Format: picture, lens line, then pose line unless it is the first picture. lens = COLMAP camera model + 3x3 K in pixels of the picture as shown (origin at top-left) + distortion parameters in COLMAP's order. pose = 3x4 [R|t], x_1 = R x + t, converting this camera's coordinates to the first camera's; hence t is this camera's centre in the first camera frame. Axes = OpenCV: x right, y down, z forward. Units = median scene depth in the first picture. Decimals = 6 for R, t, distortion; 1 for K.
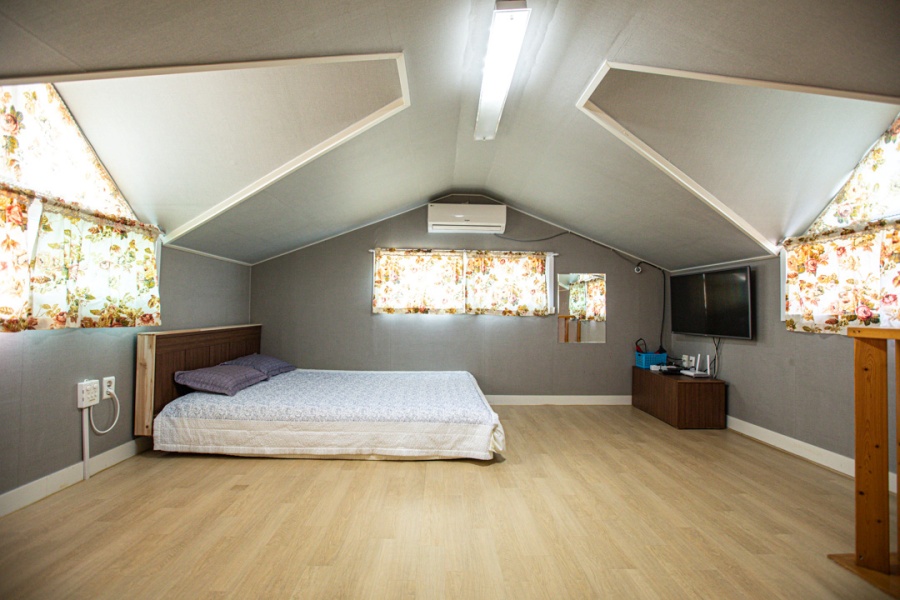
lens RADIAL K [[390.7, 0, 447.8], [0, 390.7, 295.7], [0, 0, 1]] dist [-0.051823, 0.017920]
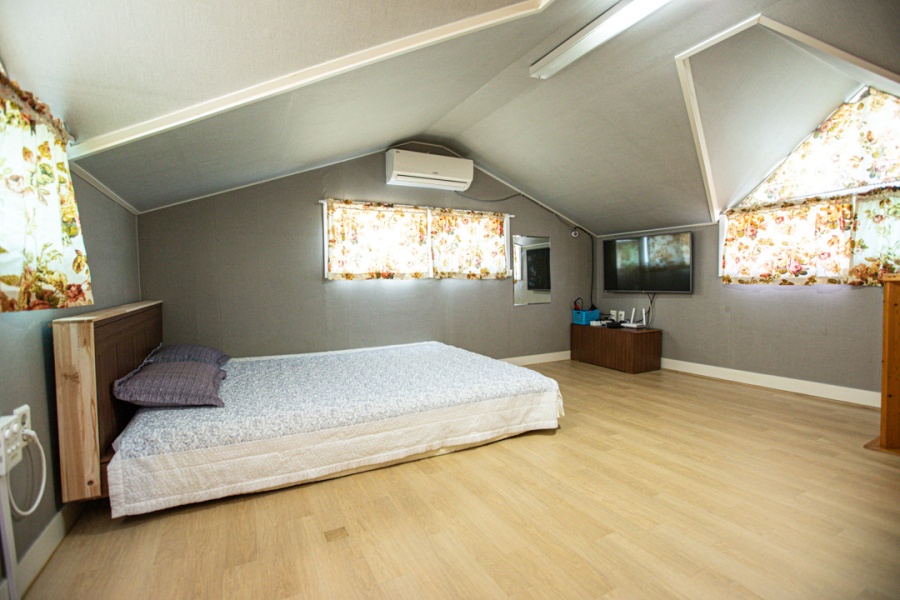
lens RADIAL K [[395.7, 0, 441.8], [0, 395.7, 292.6], [0, 0, 1]] dist [-0.049634, 0.015684]
pose [[0.905920, -0.037757, 0.421763, -0.527741], [0.008724, 0.997470, 0.070557, 0.024817], [-0.423359, -0.060239, 0.903957, 0.267703]]
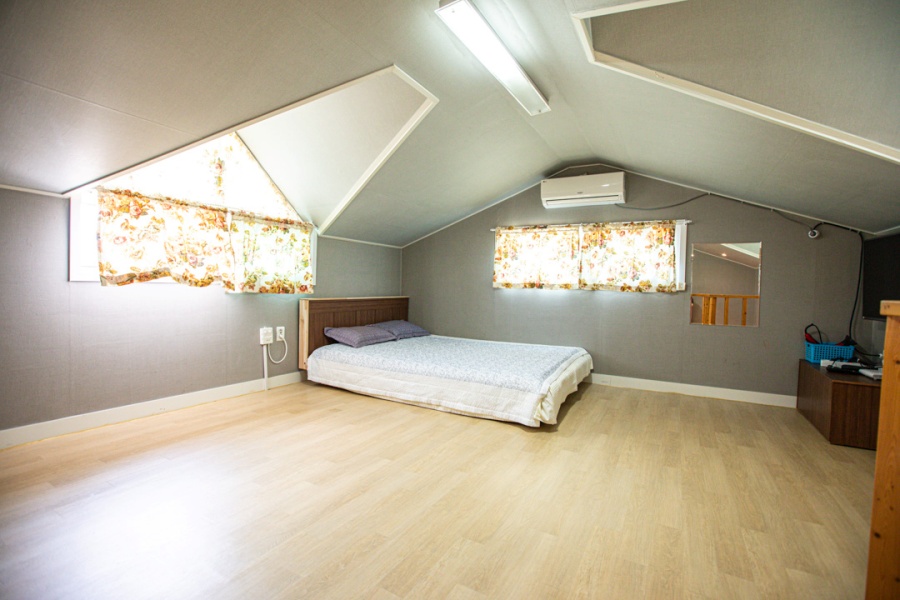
lens RADIAL K [[393.0, 0, 466.5], [0, 393.0, 289.0], [0, 0, 1]] dist [-0.031140, 0.000528]
pose [[0.877210, 0.009550, -0.480012, 0.438601], [0.007723, 0.999392, 0.033996, 0.016595], [0.480045, -0.033528, 0.876603, 0.006502]]
